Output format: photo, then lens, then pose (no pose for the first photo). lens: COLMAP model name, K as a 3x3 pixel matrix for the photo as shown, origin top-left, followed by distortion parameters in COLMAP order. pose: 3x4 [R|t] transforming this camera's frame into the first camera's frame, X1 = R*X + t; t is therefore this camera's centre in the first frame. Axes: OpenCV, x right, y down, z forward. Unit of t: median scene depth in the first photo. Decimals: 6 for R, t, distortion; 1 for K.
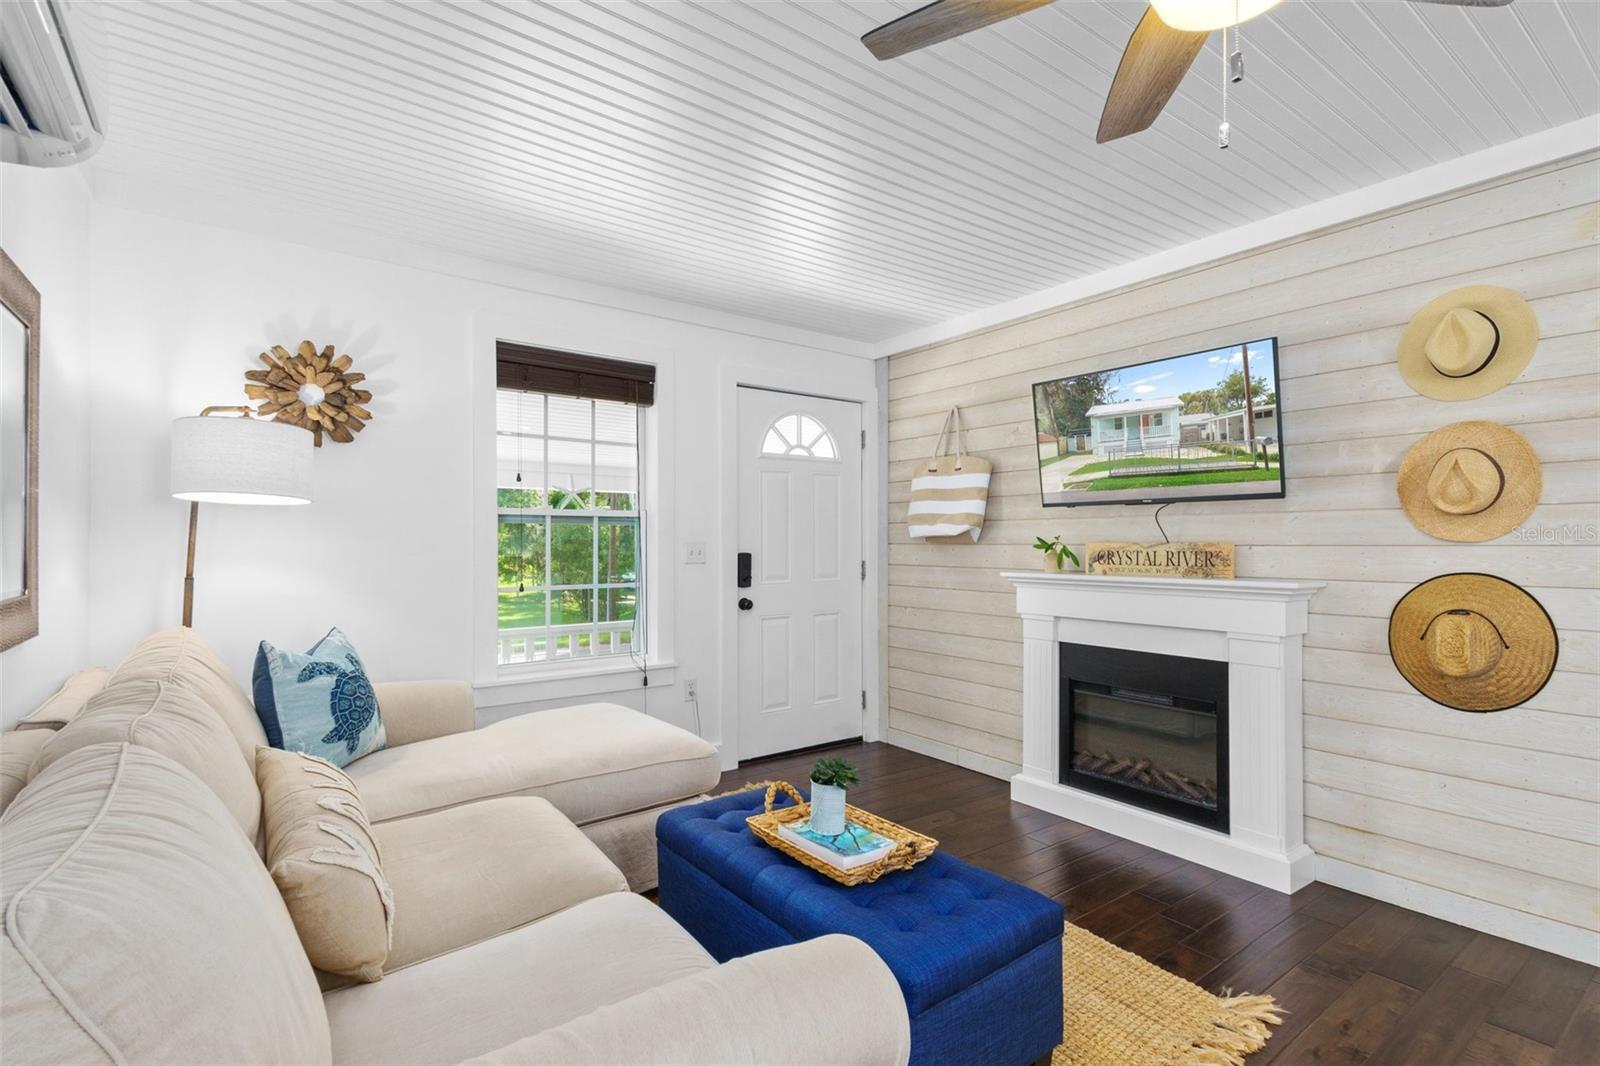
lens RADIAL K [[733.4, 0, 793.9], [0, 733.4, 532.9], [0, 0, 1]] dist [-0.000155, -0.000149]
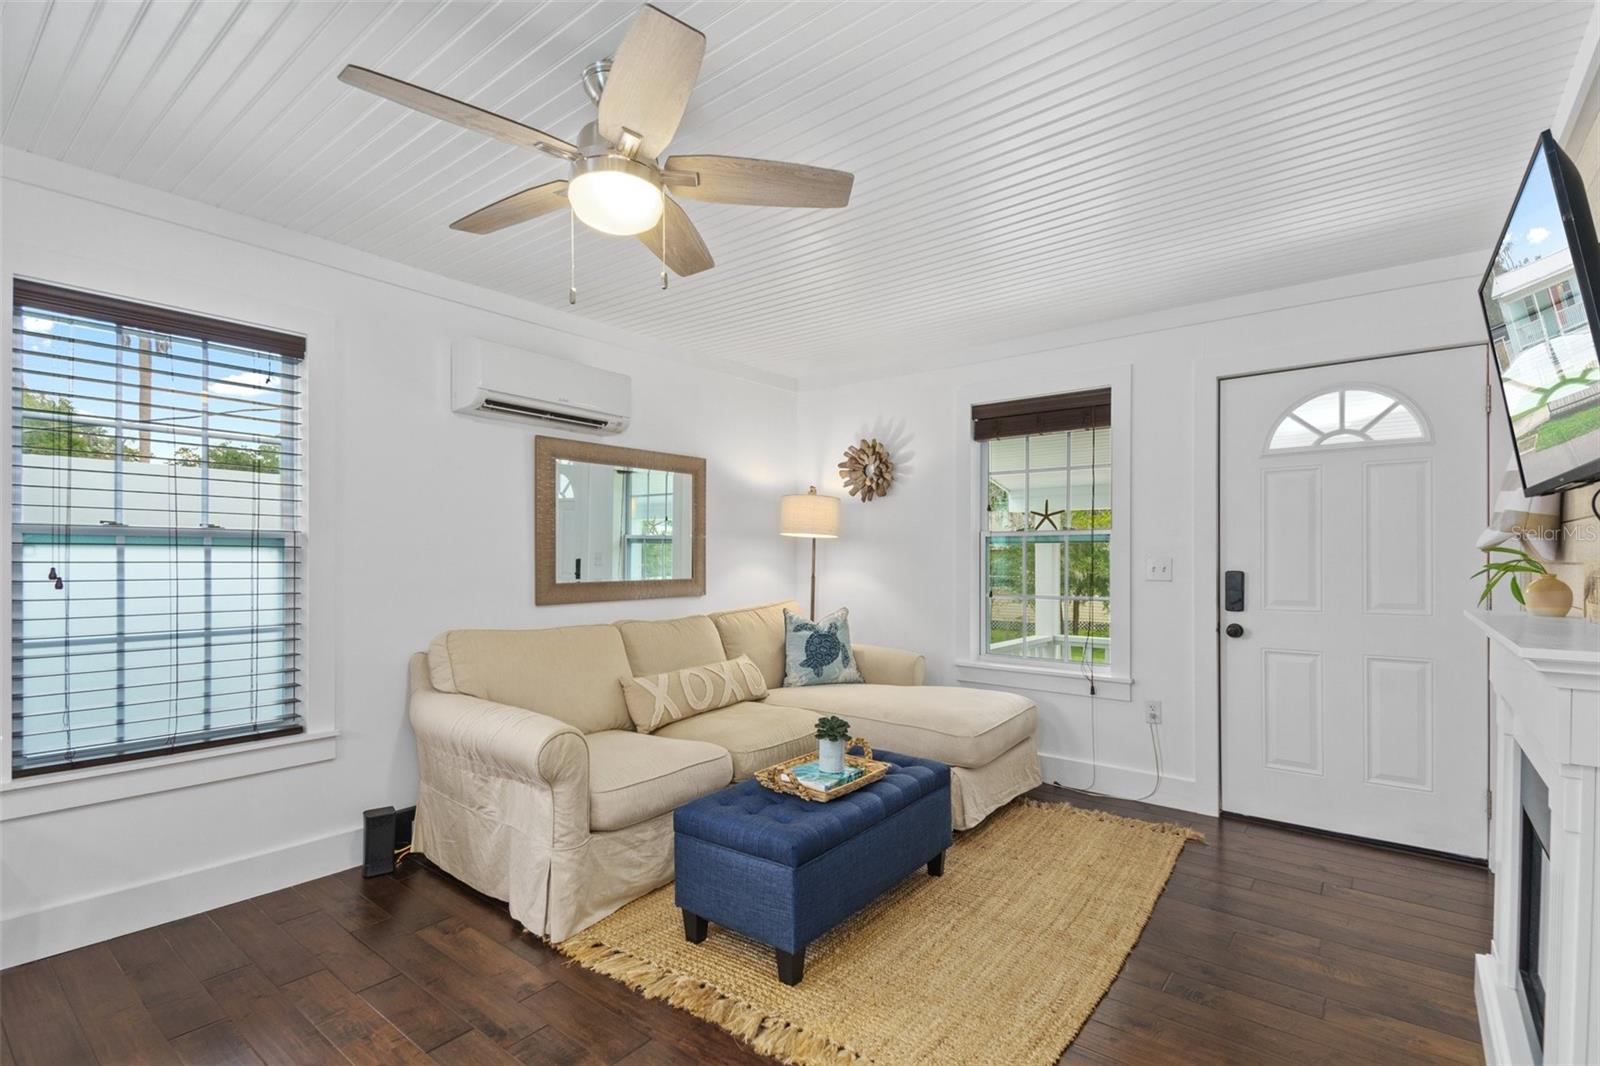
lens RADIAL K [[754.0, 0, 796.3], [0, 754.0, 562.6], [0, 0, 1]] dist [0.000298, -0.000193]
pose [[0.255725, -0.004122, -0.966741, 0.730065], [0.004966, 0.999983, -0.002950, 0.019108], [0.966737, -0.004047, 0.255741, 0.309203]]
